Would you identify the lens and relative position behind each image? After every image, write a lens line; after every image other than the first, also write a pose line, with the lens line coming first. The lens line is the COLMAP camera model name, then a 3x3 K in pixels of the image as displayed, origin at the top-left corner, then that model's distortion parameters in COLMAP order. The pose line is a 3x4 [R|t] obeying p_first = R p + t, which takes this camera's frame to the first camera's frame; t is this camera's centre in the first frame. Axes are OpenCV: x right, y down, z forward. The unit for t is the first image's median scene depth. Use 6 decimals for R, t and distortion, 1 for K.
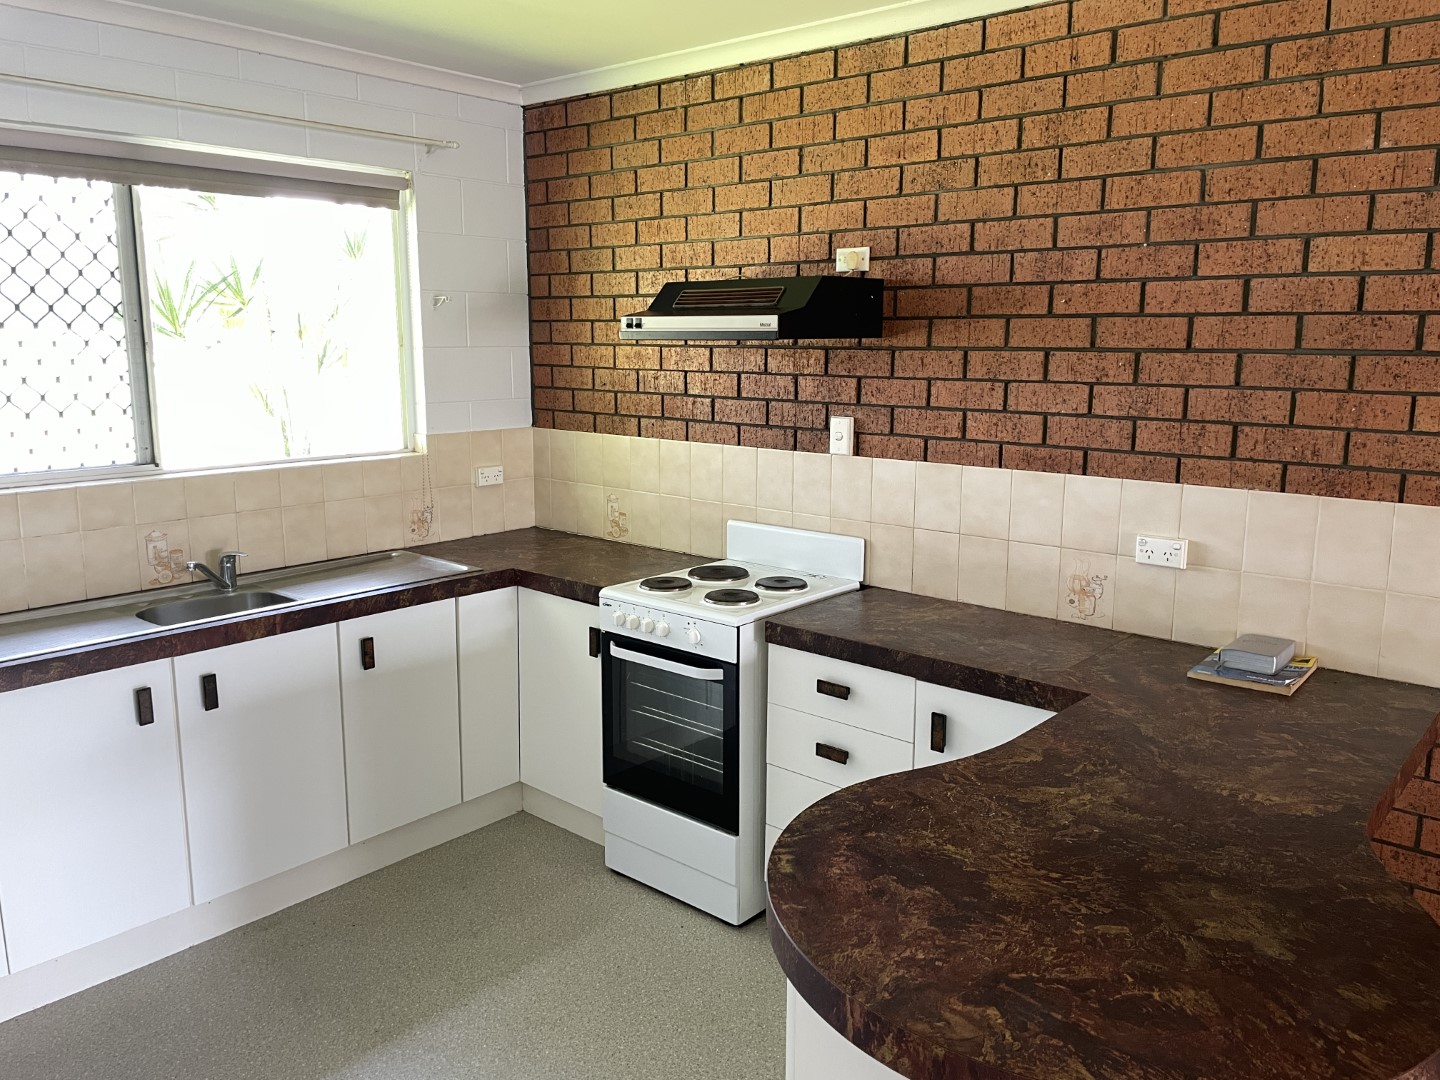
lens RADIAL K [[1092.1, 0, 724.4], [0, 1092.1, 535.5], [0, 0, 1]] dist [0.036508, -0.042934]
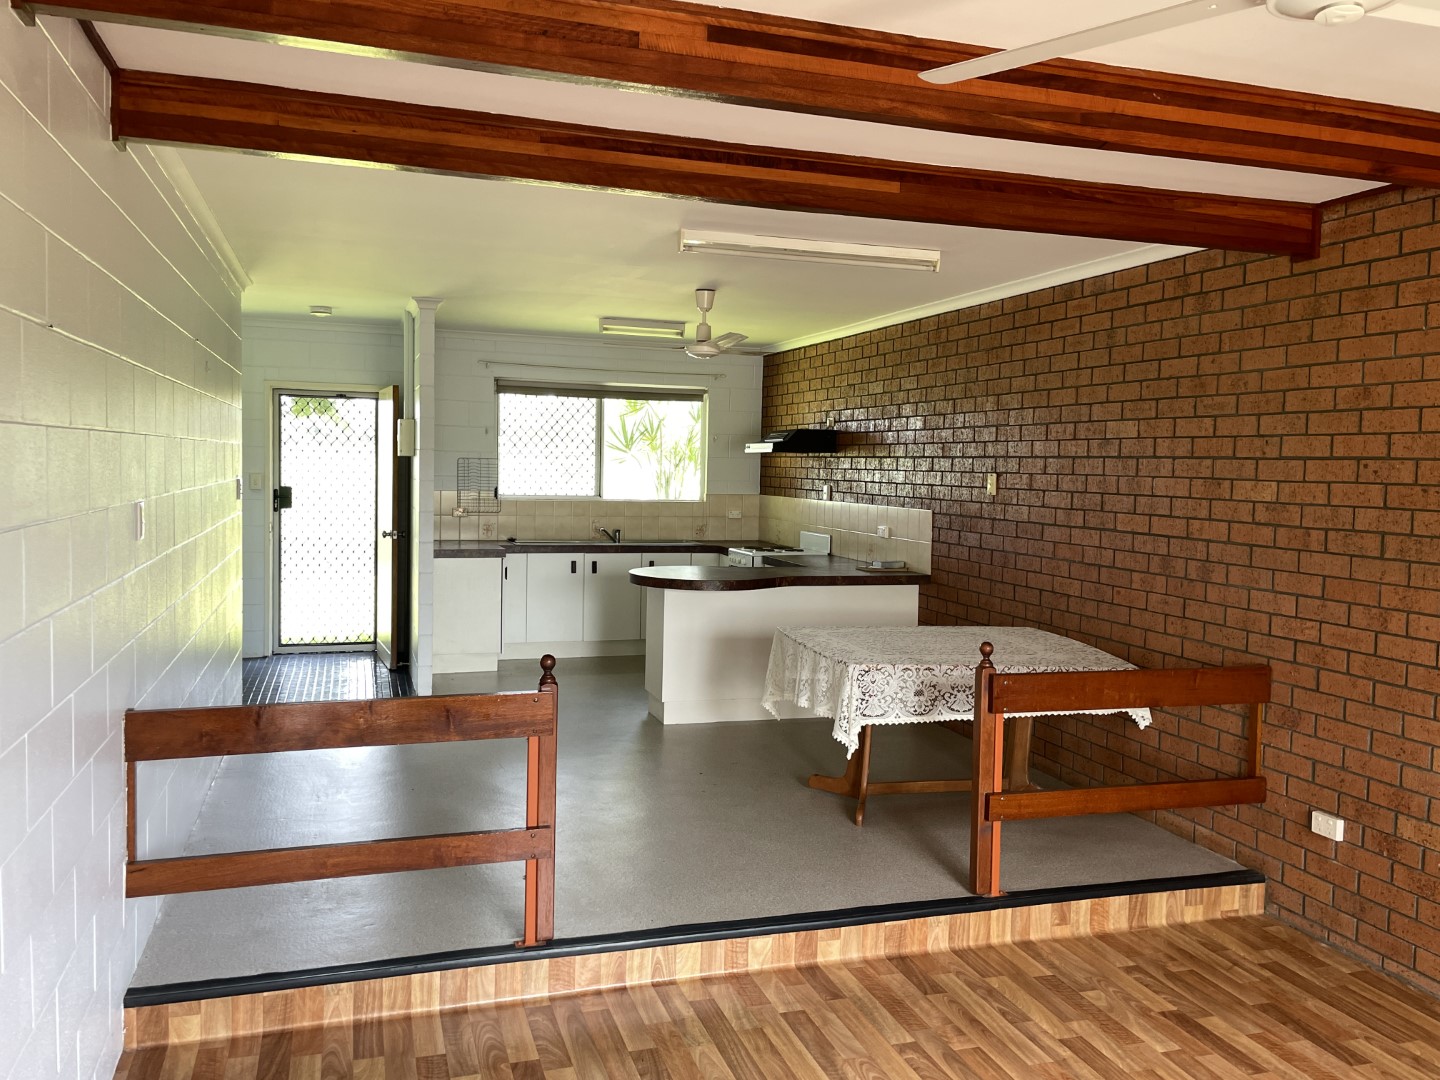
lens RADIAL K [[1144.6, 0, 718.6], [0, 1144.6, 541.8], [0, 0, 1]] dist [0.060381, 0.000679]
pose [[0.851897, 0.048526, -0.521456, 1.268721], [-0.112255, 0.989475, -0.091310, 0.283391], [0.511537, 0.136322, 0.848379, -1.300962]]
